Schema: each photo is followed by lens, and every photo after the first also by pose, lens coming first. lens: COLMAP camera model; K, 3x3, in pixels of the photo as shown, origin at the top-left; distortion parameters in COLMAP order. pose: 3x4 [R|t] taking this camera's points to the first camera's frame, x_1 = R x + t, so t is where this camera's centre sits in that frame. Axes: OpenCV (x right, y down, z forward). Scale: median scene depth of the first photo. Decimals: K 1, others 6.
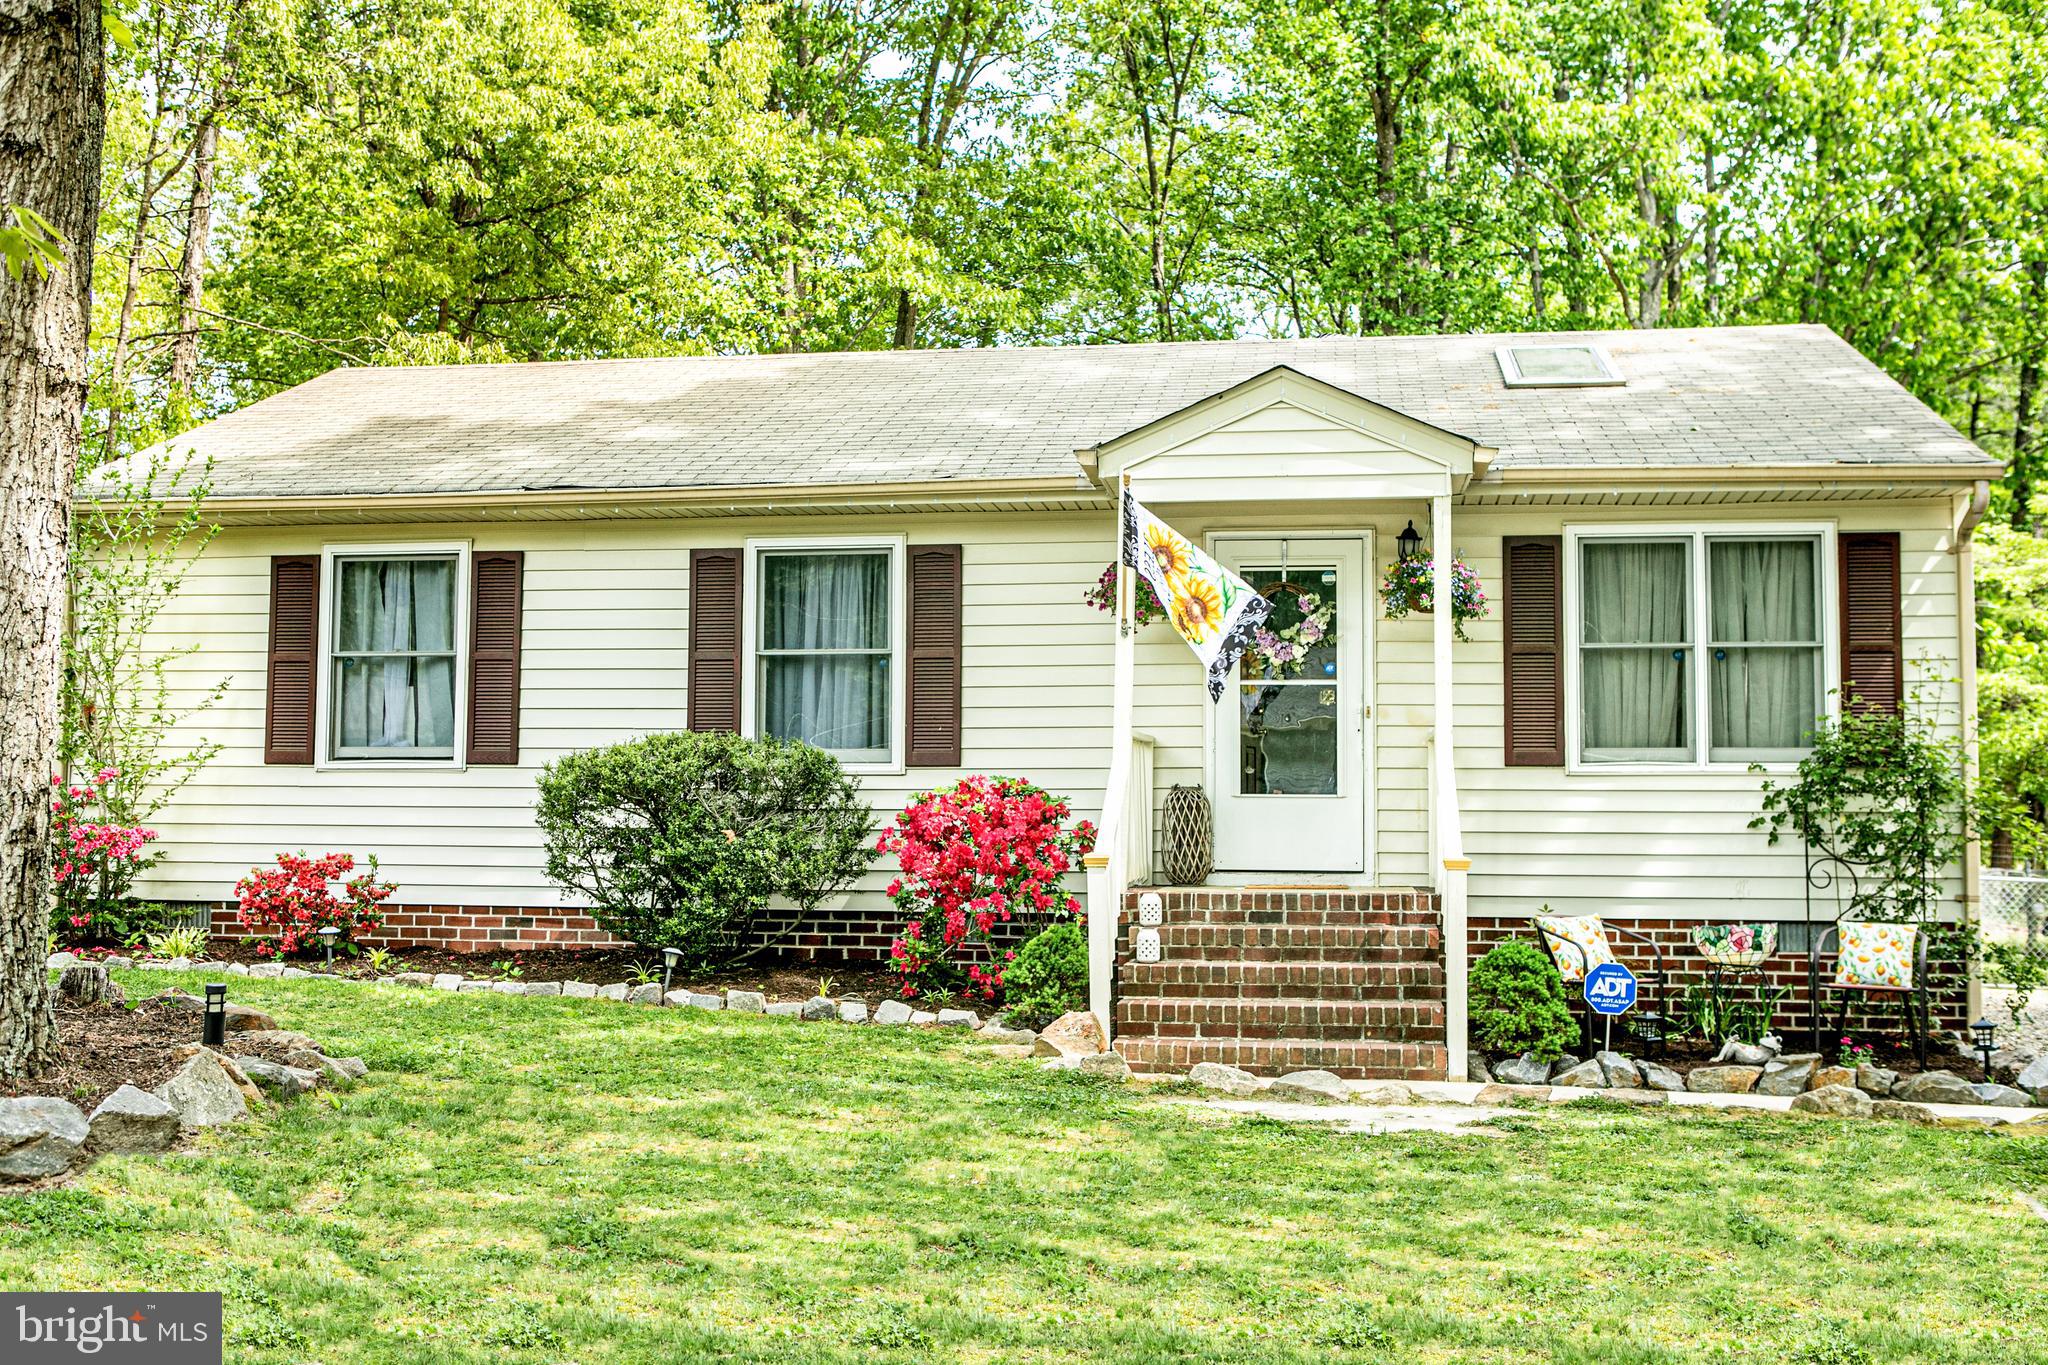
lens RADIAL K [[2221.3, 0, 1024.3], [0, 2221.3, 674.3], [0, 0, 1]] dist [-0.045322, 0.000000]
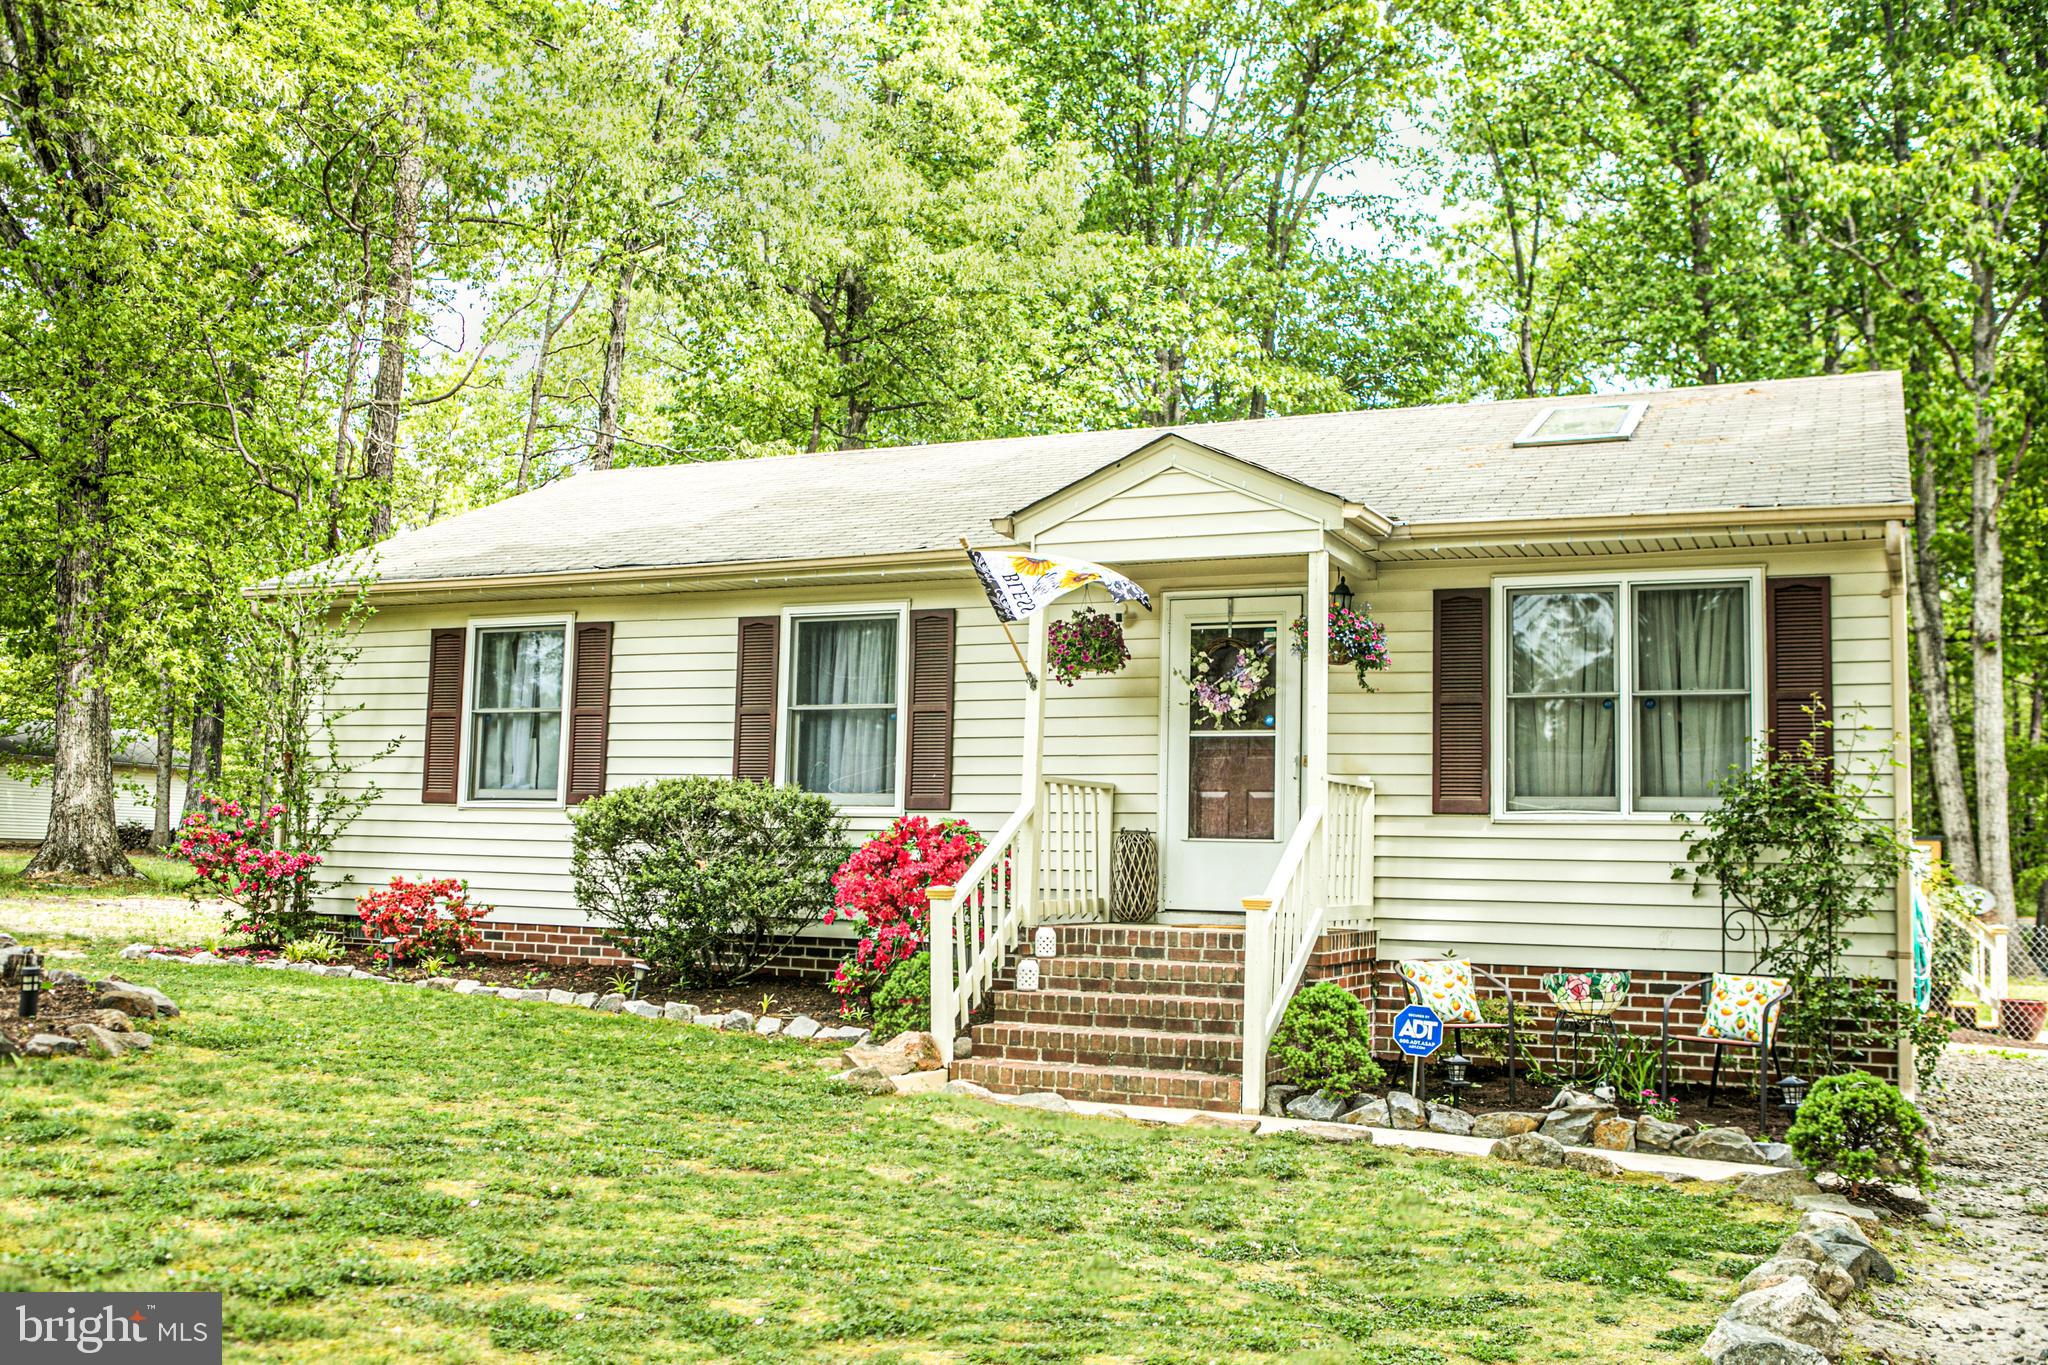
lens RADIAL K [[2032.2, 0, 1023.8], [0, 2032.2, 685.8], [0, 0, 1]] dist [-0.071244, 0.000000]
pose [[0.957992, -0.008050, -0.286683, 0.304409], [-0.000225, 0.999585, -0.028821, 0.009243], [0.286796, 0.027675, 0.957592, 0.048032]]
